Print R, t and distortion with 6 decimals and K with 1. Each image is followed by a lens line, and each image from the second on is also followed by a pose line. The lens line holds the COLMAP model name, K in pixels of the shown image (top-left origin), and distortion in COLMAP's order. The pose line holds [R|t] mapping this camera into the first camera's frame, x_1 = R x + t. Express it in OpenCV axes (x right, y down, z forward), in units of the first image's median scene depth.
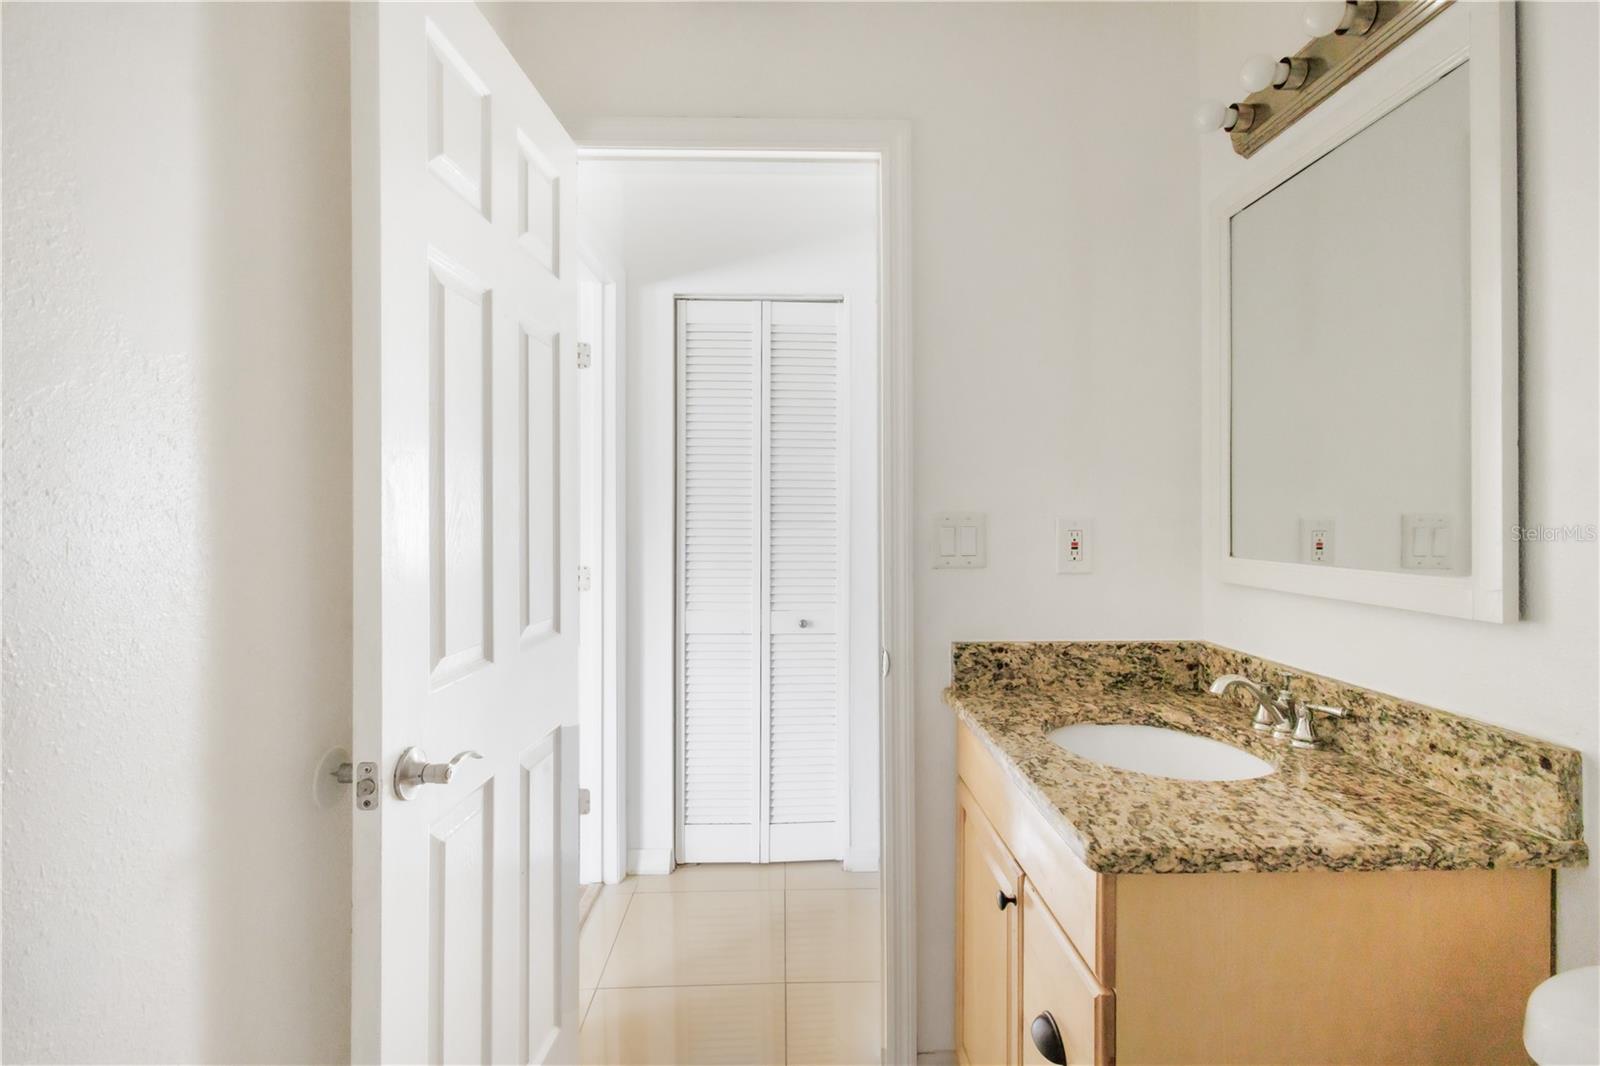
lens RADIAL K [[742.1, 0, 802.0], [0, 742.1, 520.8], [0, 0, 1]] dist [-0.003473, -0.000376]
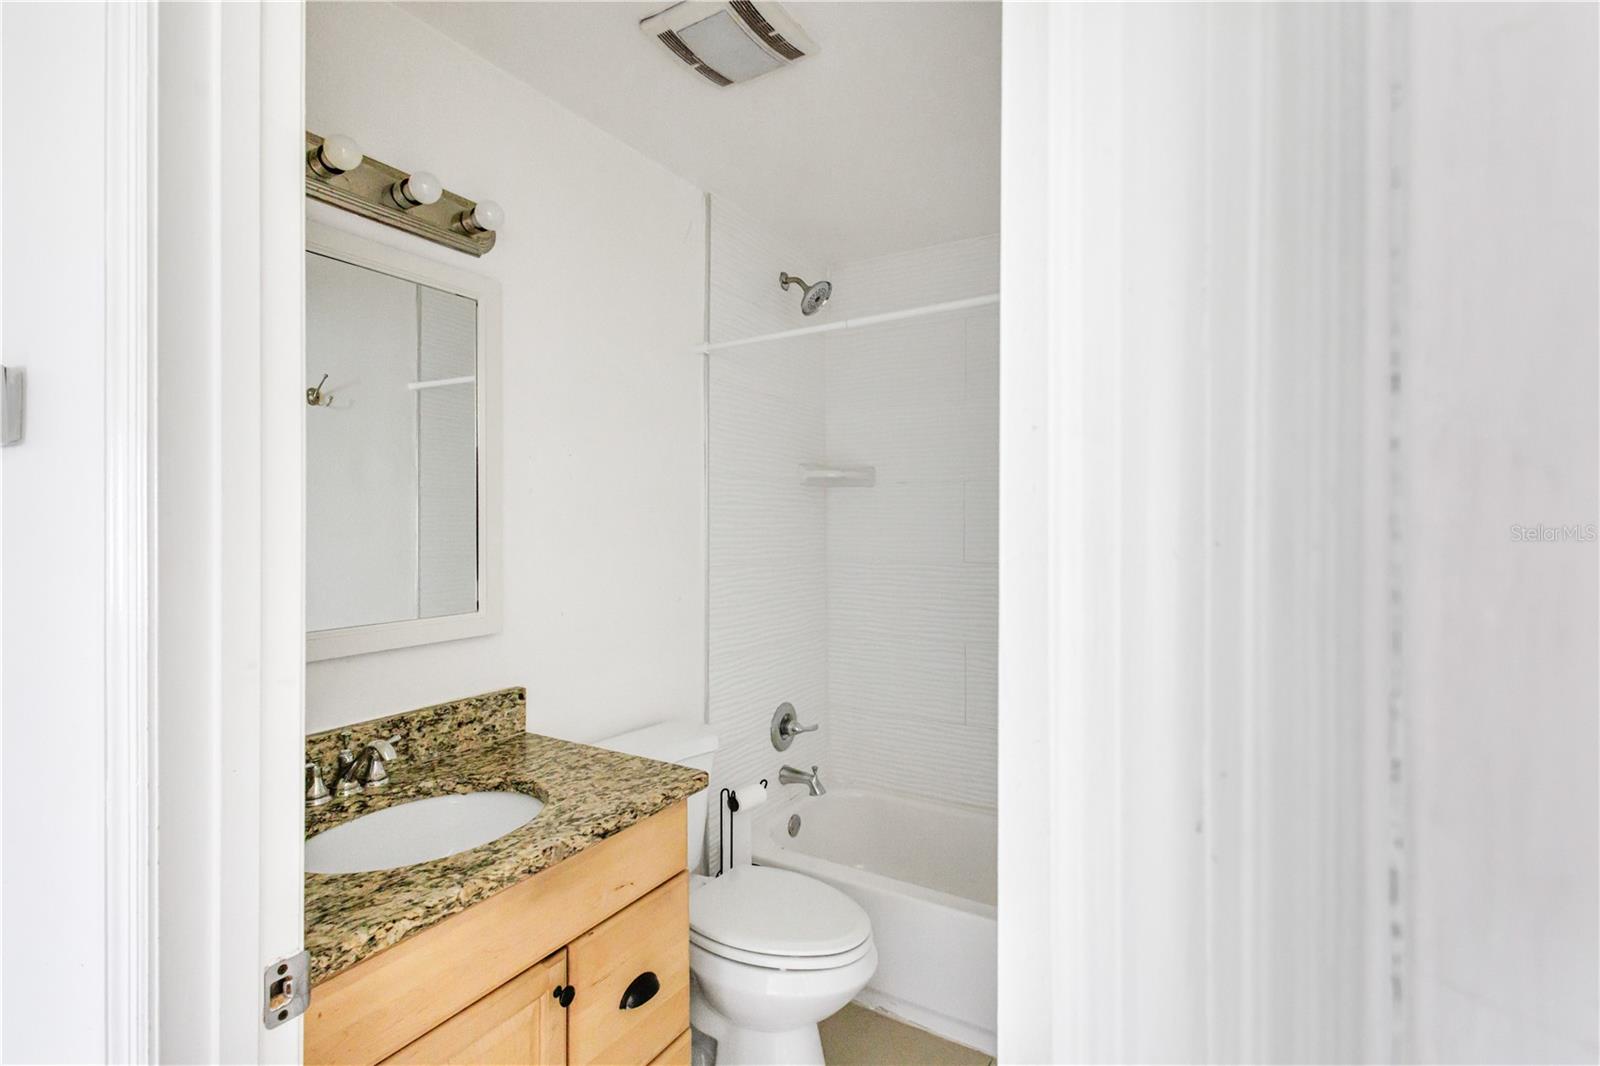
lens RADIAL K [[742.1, 0, 799.6], [0, 742.1, 529.0], [0, 0, 1]] dist [-0.003473, -0.000376]
pose [[-0.850809, 0.000842, 0.525475, -0.574198], [0.007862, 0.999907, 0.011127, -0.116657], [-0.525416, 0.013598, -0.850737, 1.954434]]
